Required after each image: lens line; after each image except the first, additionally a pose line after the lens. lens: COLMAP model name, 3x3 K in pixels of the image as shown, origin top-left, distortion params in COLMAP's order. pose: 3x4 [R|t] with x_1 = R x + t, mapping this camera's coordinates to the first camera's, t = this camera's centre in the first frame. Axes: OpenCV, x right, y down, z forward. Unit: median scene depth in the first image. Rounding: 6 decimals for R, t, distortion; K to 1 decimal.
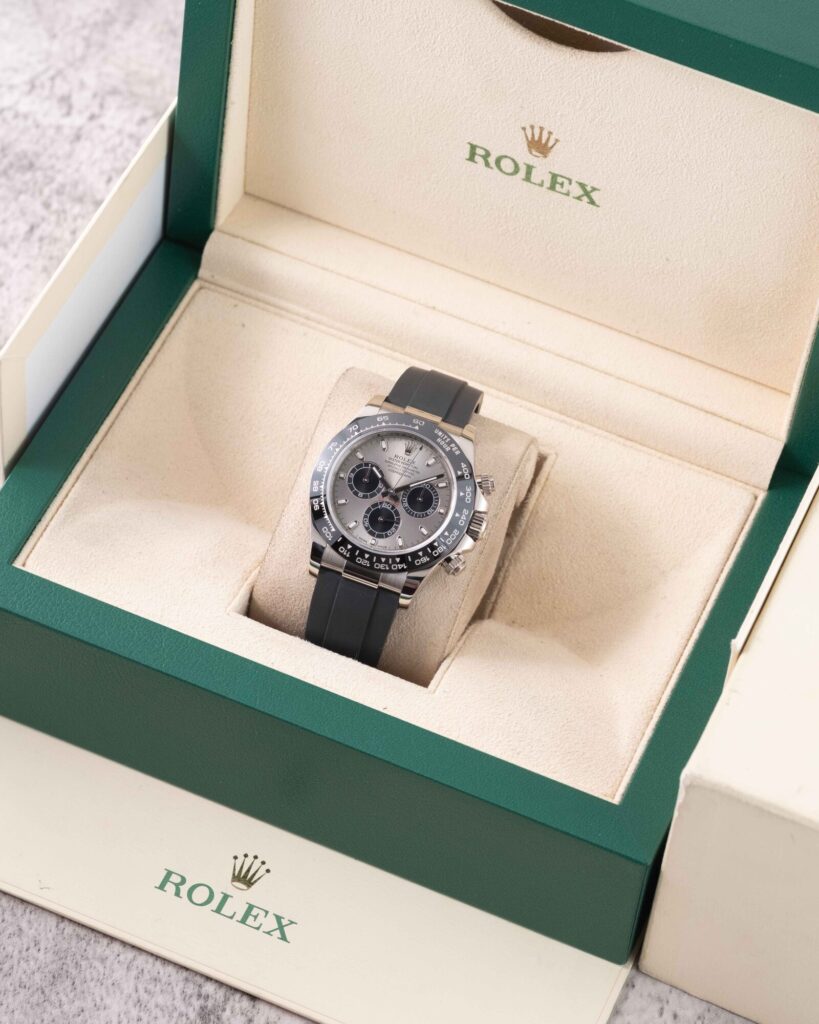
lens RADIAL K [[4414.2, 0, 409.5], [0, 4414.2, 512.0], [0, 0, 1]] dist [0.345150, 1.130277]
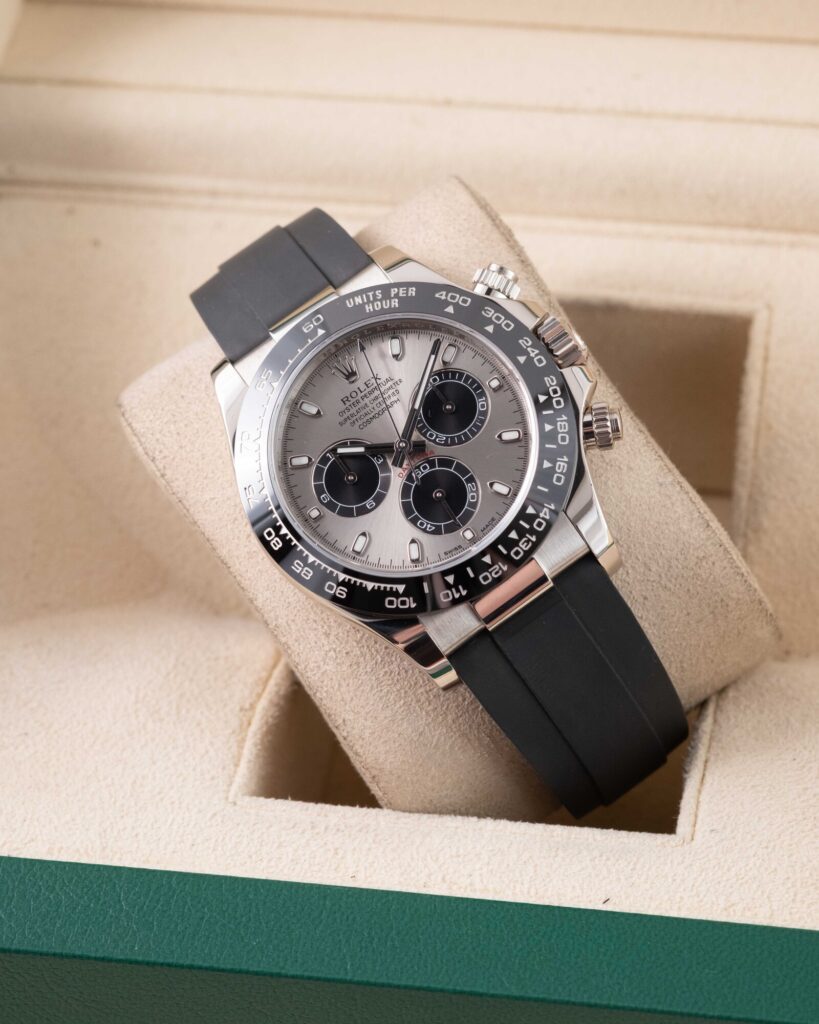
lens RADIAL K [[4414.2, 0, 409.5], [0, 4414.2, 512.0], [0, 0, 1]] dist [0.345150, 1.130277]
pose [[0.958365, -0.284508, 0.024329, -0.024853], [0.284838, 0.958509, -0.011317, 0.003341], [-0.020100, 0.017776, 0.999640, 0.502893]]
